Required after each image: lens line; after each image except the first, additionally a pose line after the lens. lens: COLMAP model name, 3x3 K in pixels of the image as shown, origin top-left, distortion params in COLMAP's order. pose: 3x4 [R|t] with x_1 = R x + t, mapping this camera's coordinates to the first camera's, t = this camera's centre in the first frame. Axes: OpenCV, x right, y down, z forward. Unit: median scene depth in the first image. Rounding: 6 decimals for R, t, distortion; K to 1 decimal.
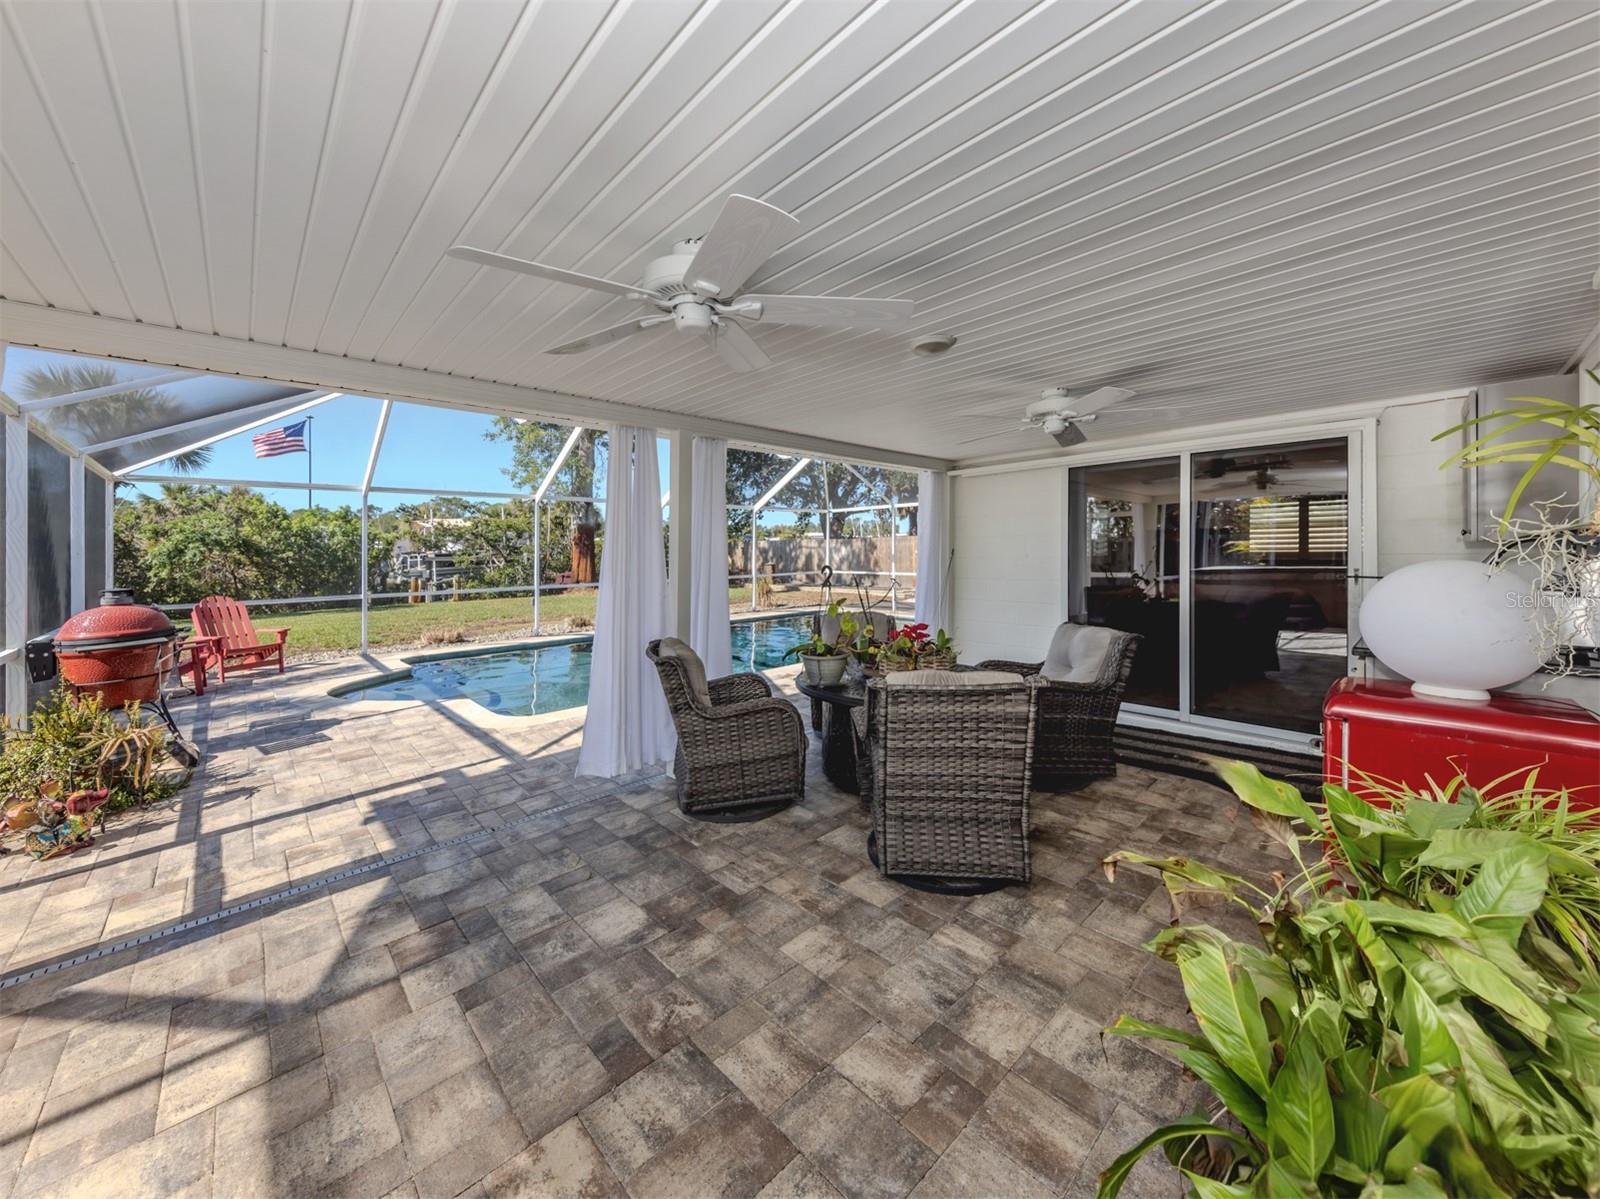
lens RADIAL K [[594.8, 0, 793.1], [0, 594.8, 581.1], [0, 0, 1]] dist [0.000426, -0.000004]
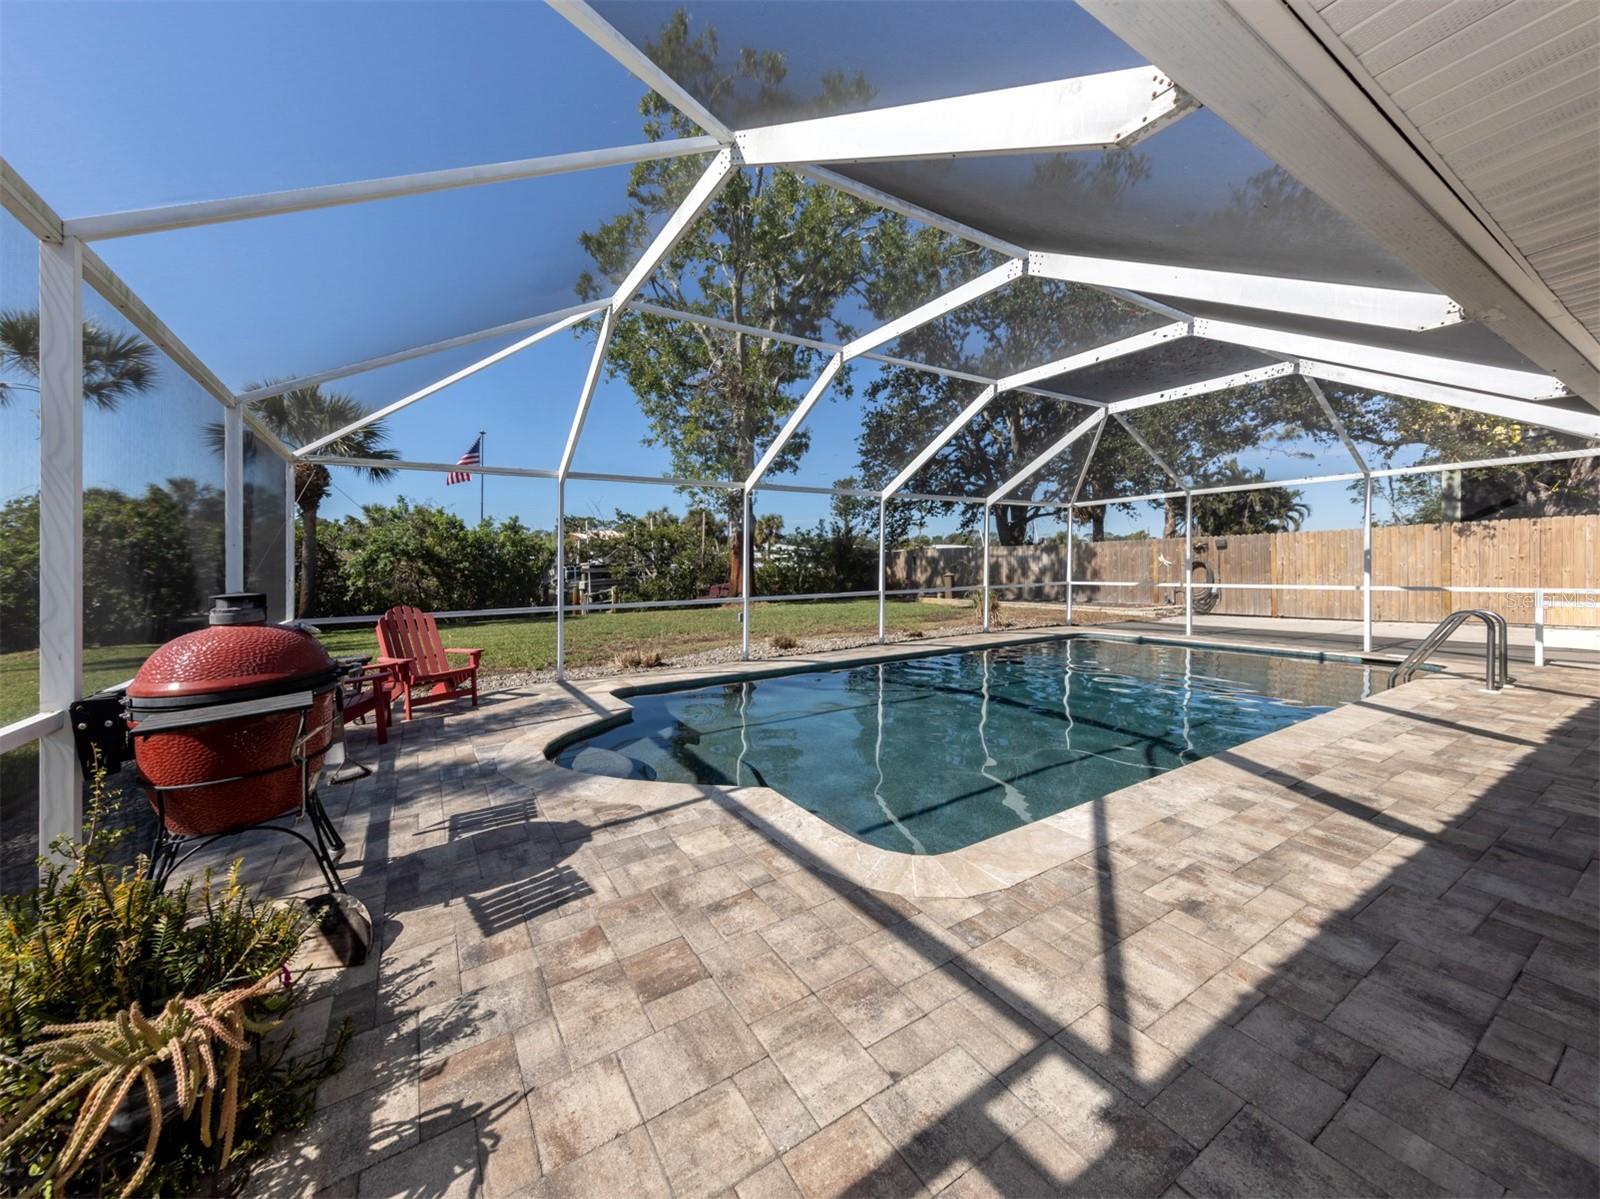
lens RADIAL K [[612.3, 0, 800.0], [0, 612.3, 599.5], [0, 0, 1]] dist [0.000218, 0.000102]
pose [[0.980853, 0.009197, -0.194534, -0.207796], [-0.007792, 0.999938, 0.007986, 0.003896], [0.194595, -0.006317, 0.980863, 0.215626]]
